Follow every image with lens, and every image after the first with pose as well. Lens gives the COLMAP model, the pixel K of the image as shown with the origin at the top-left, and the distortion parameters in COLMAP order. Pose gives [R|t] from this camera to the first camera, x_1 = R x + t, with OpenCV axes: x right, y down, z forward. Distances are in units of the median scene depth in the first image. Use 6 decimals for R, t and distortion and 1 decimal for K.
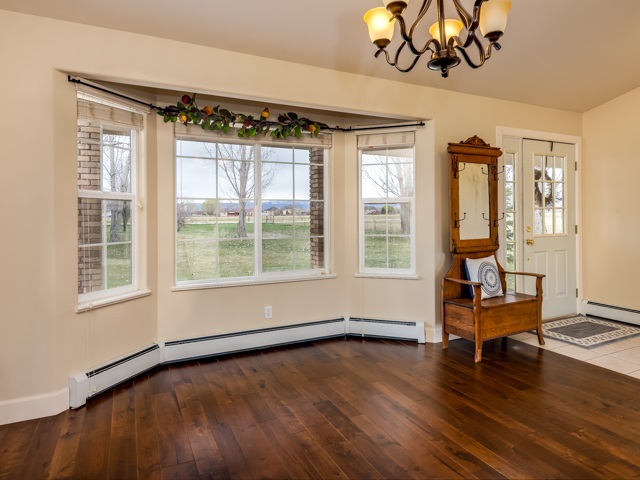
lens RADIAL K [[391.4, 0, 320.0], [0, 391.4, 240.0], [0, 0, 1]] dist [-0.020266, -0.002214]
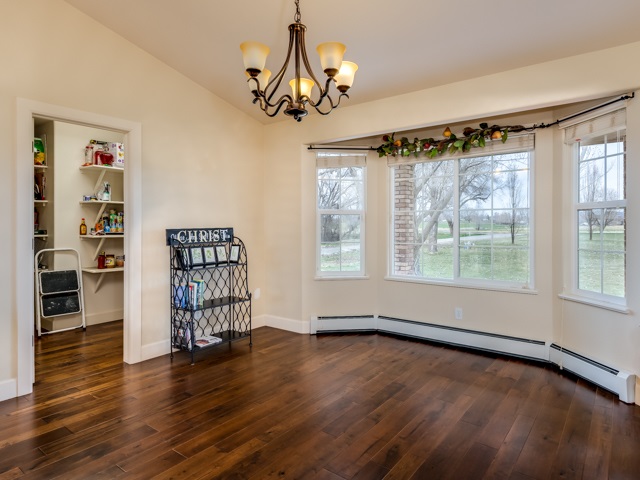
lens RADIAL K [[391.4, 0, 320.0], [0, 391.4, 240.0], [0, 0, 1]] dist [-0.020266, -0.002214]
pose [[0.420610, 0.043214, -0.906212, 0.797466], [-0.042181, 0.998716, 0.028047, -0.036808], [0.906260, 0.026428, 0.421893, 0.225822]]
